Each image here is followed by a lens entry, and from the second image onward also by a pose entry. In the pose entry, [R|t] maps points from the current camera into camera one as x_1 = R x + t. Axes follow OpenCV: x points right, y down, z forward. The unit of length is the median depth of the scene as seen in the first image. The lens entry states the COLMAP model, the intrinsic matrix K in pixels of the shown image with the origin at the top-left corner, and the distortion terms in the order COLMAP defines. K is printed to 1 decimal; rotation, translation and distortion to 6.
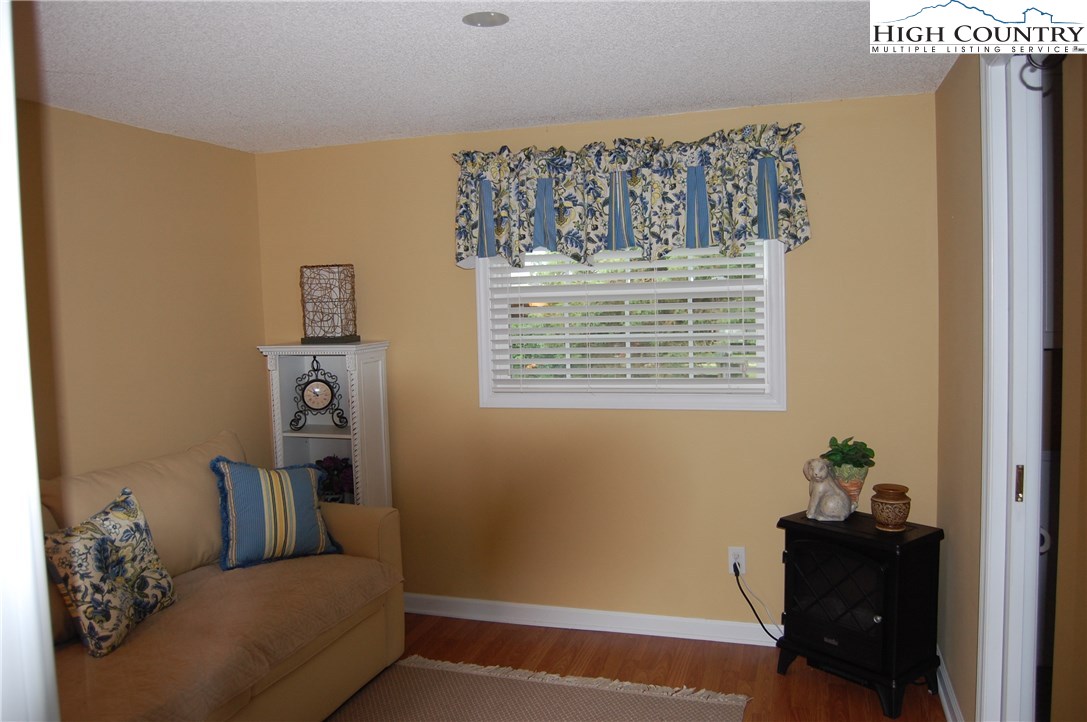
lens RADIAL K [[848.6, 0, 543.0], [0, 848.6, 359.7], [0, 0, 1]] dist [-0.092379, 0.030631]
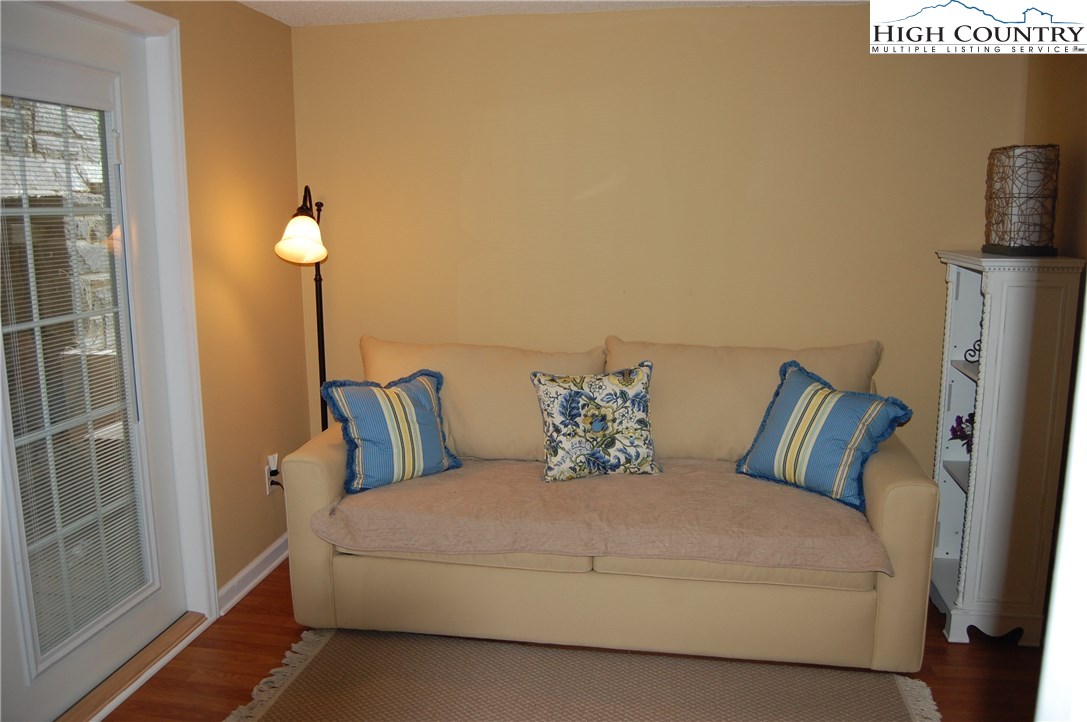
lens RADIAL K [[848.6, 0, 543.0], [0, 848.6, 360.4], [0, 0, 1]] dist [-0.092379, 0.030631]
pose [[0.137394, 0.201598, -0.969784, 0.601185], [-0.074959, 0.978378, 0.192765, -0.055852], [0.987676, 0.046209, 0.149535, 0.727623]]
